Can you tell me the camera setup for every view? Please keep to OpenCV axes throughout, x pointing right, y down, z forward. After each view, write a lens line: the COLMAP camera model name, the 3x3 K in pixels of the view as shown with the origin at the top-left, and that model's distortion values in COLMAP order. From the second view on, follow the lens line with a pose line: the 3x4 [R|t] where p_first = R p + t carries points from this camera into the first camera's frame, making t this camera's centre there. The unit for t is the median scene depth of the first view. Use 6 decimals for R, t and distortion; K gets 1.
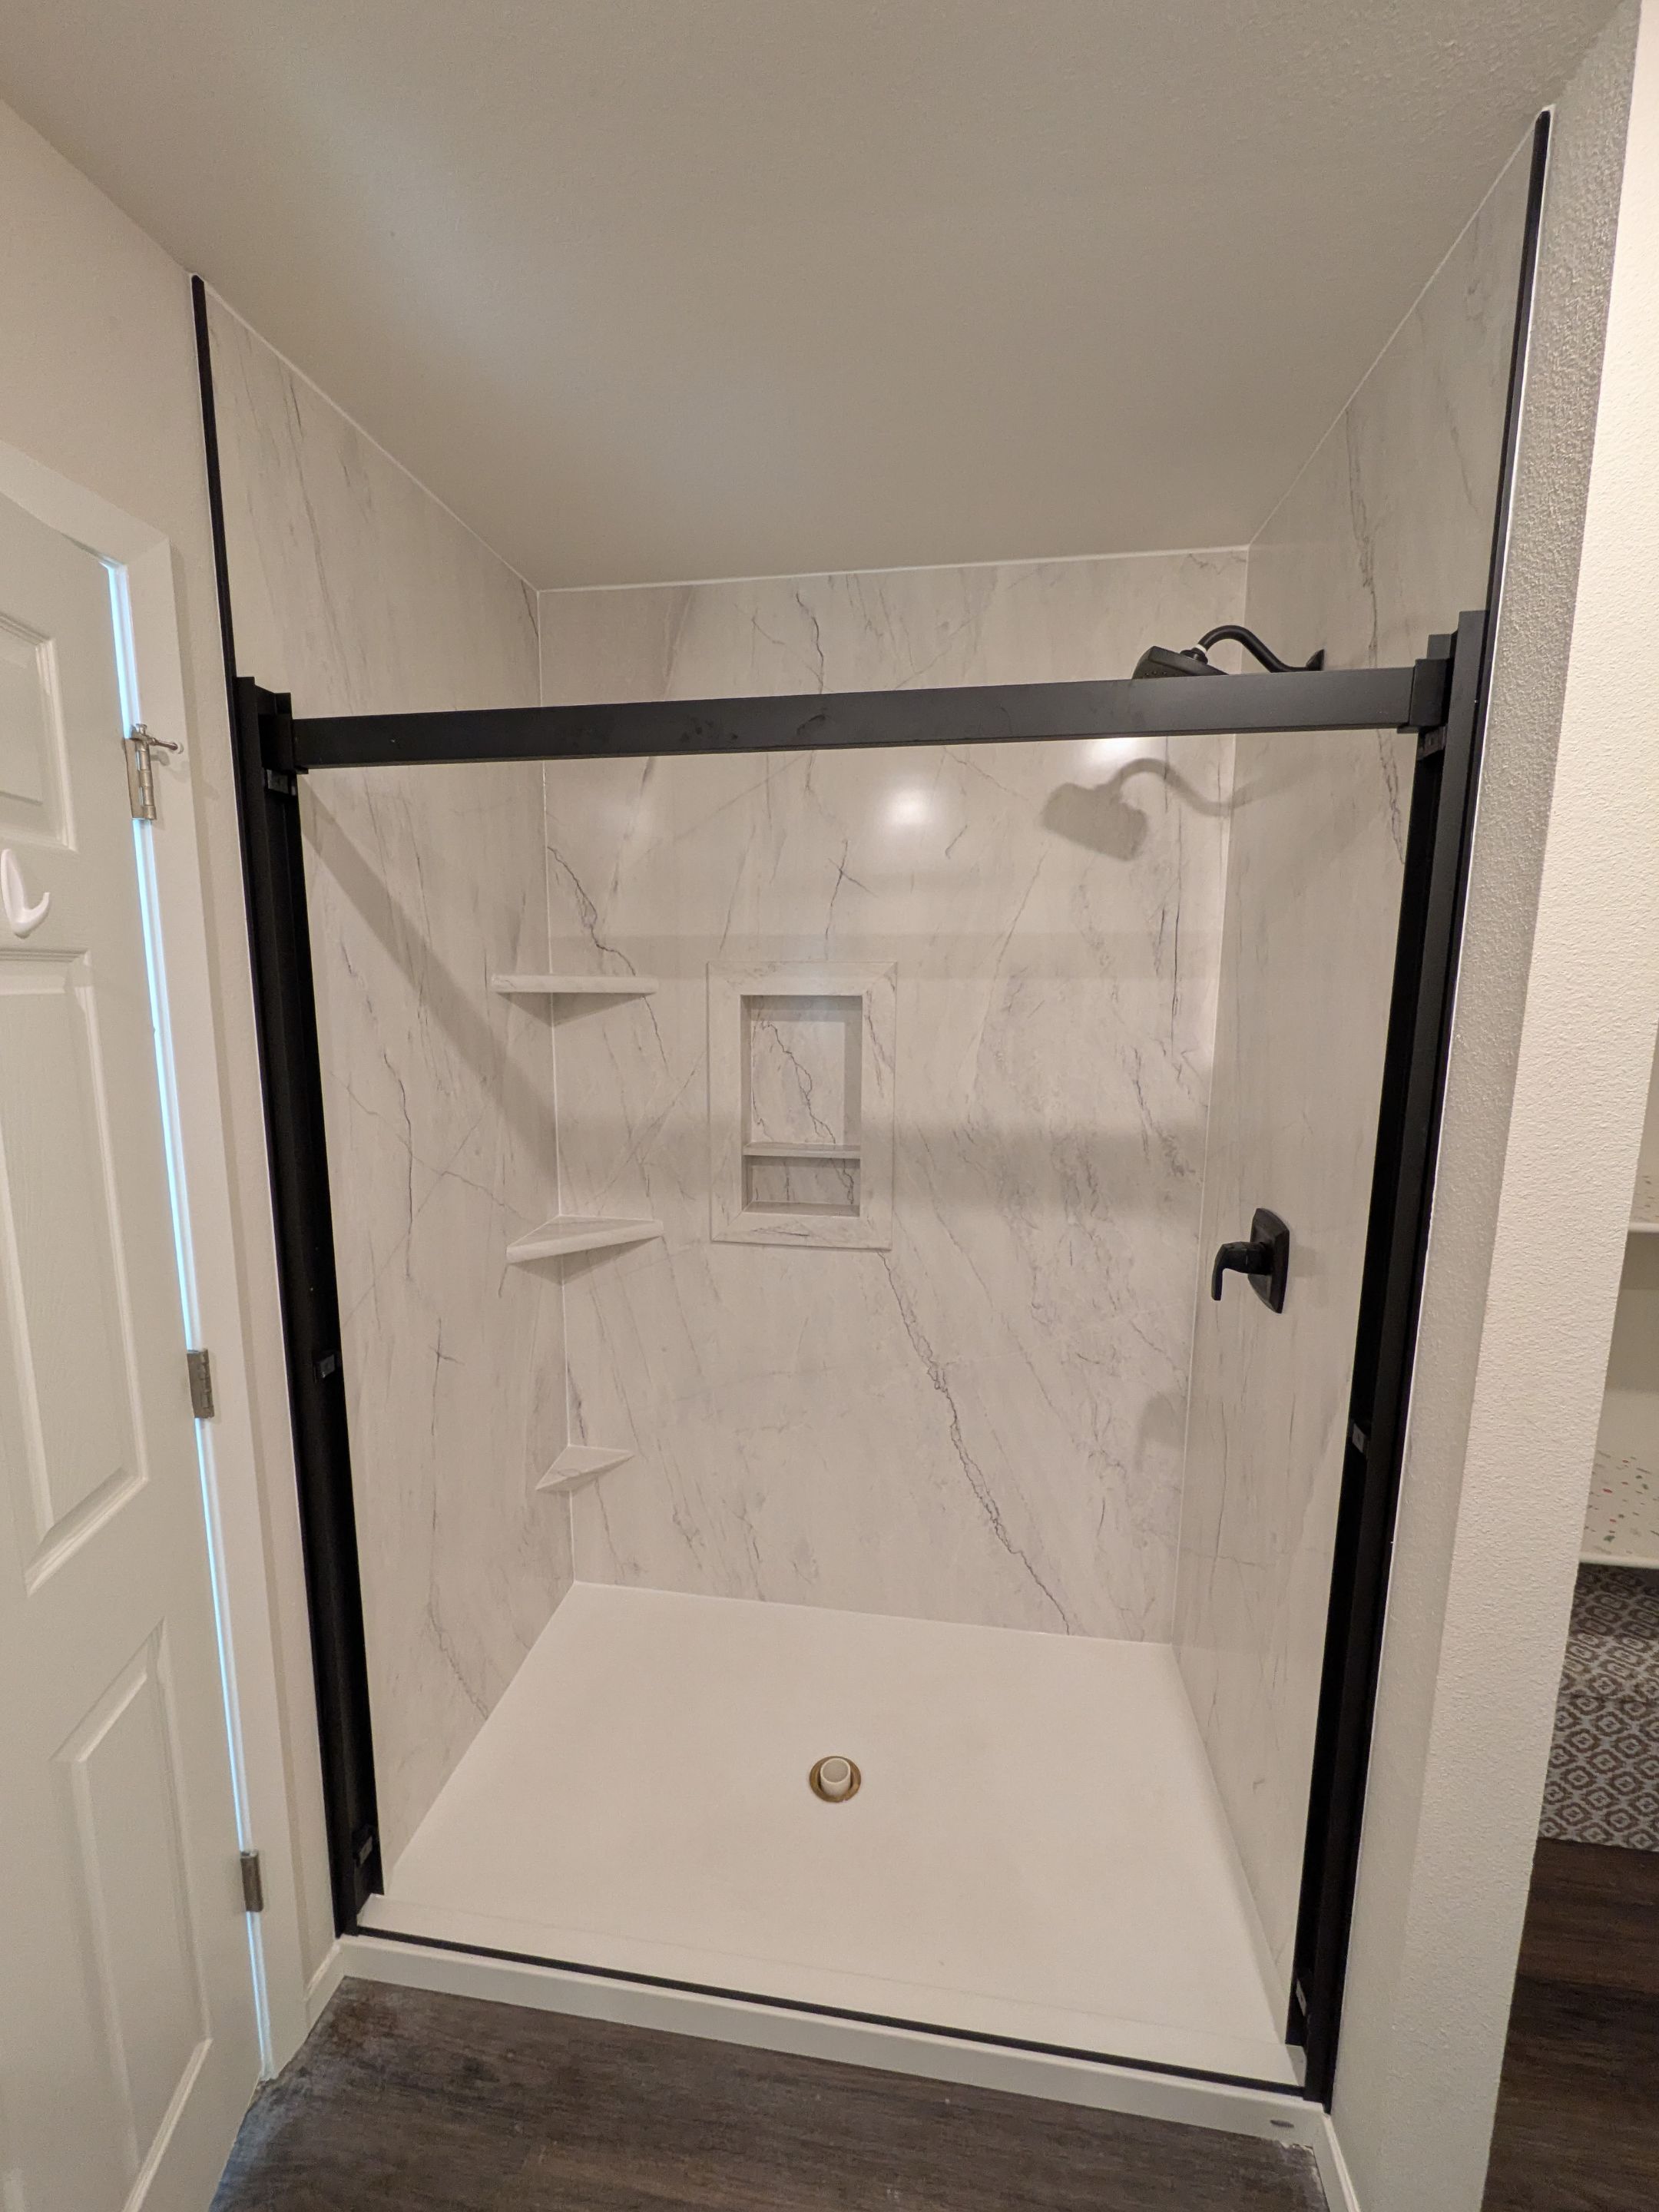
lens RADIAL K [[878.8, 0, 830.8], [0, 878.8, 1115.7], [0, 0, 1]] dist [-0.000726, 0.000004]
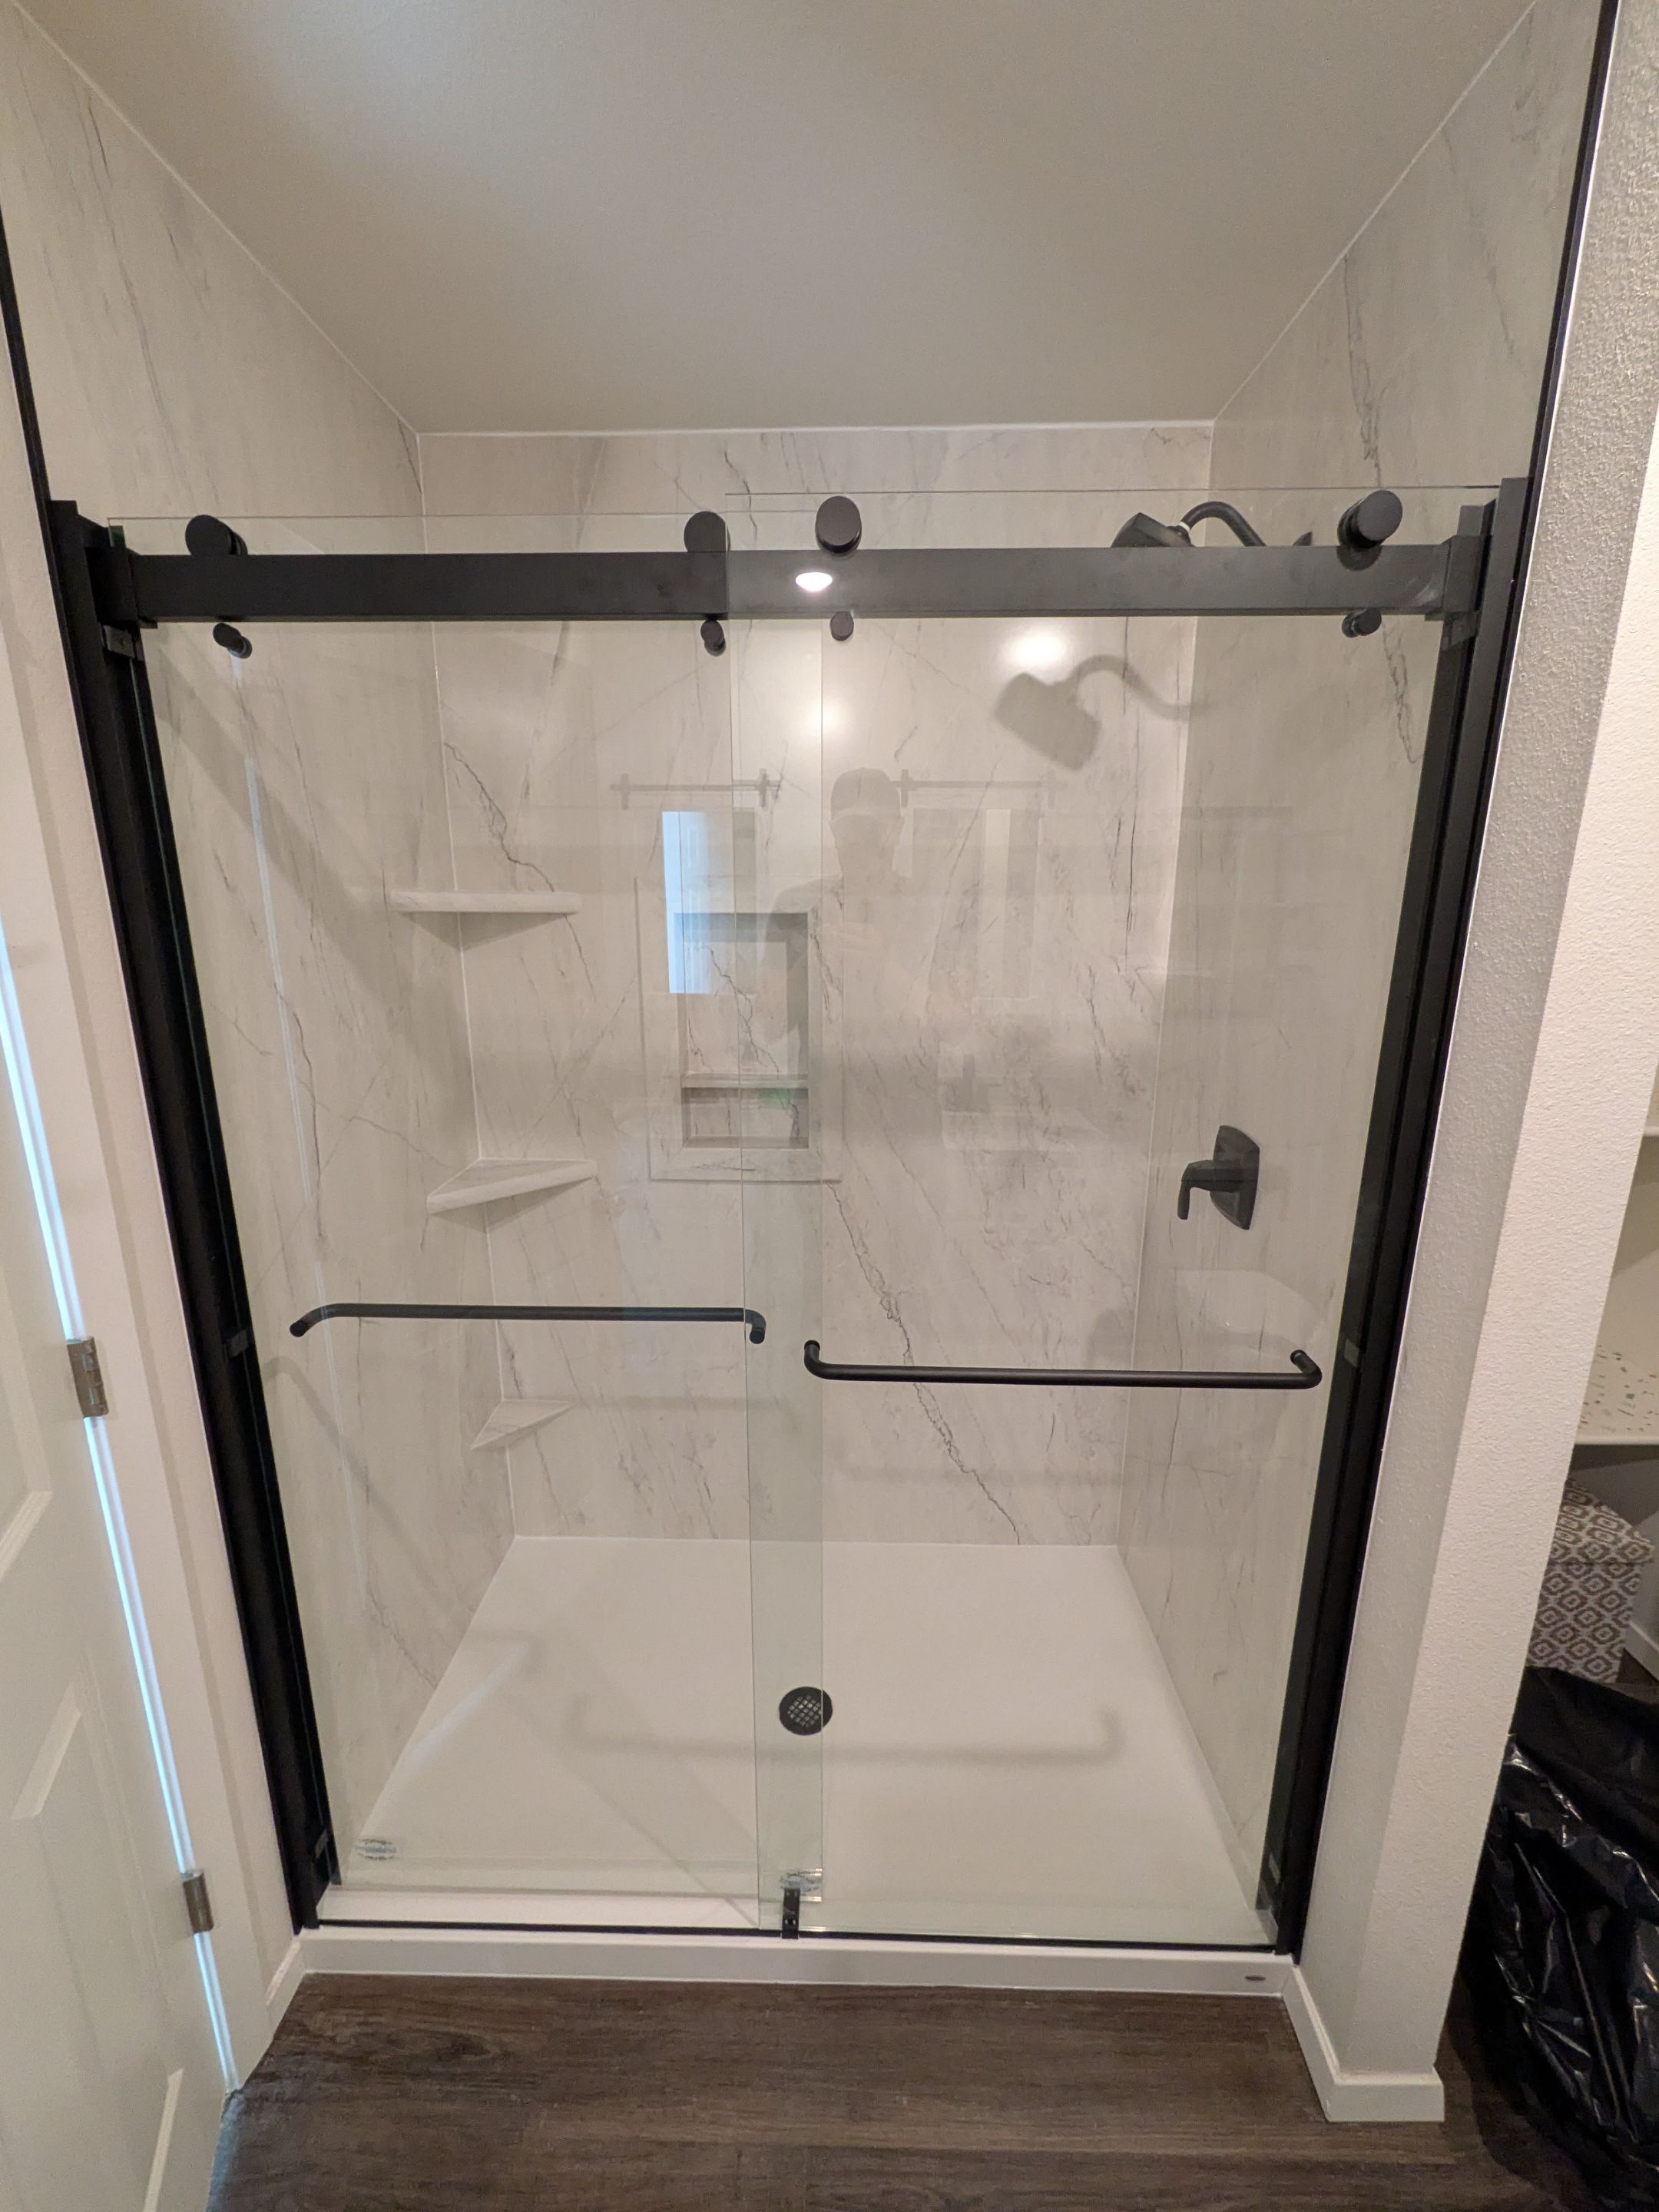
lens RADIAL K [[878.8, 0, 830.8], [0, 878.8, 1115.7], [0, 0, 1]] dist [-0.000726, 0.000004]
pose [[0.992669, -0.033671, 0.116079, -0.072468], [0.023911, 0.996139, 0.084469, -0.000596], [-0.118475, -0.081074, 0.989642, 0.073569]]
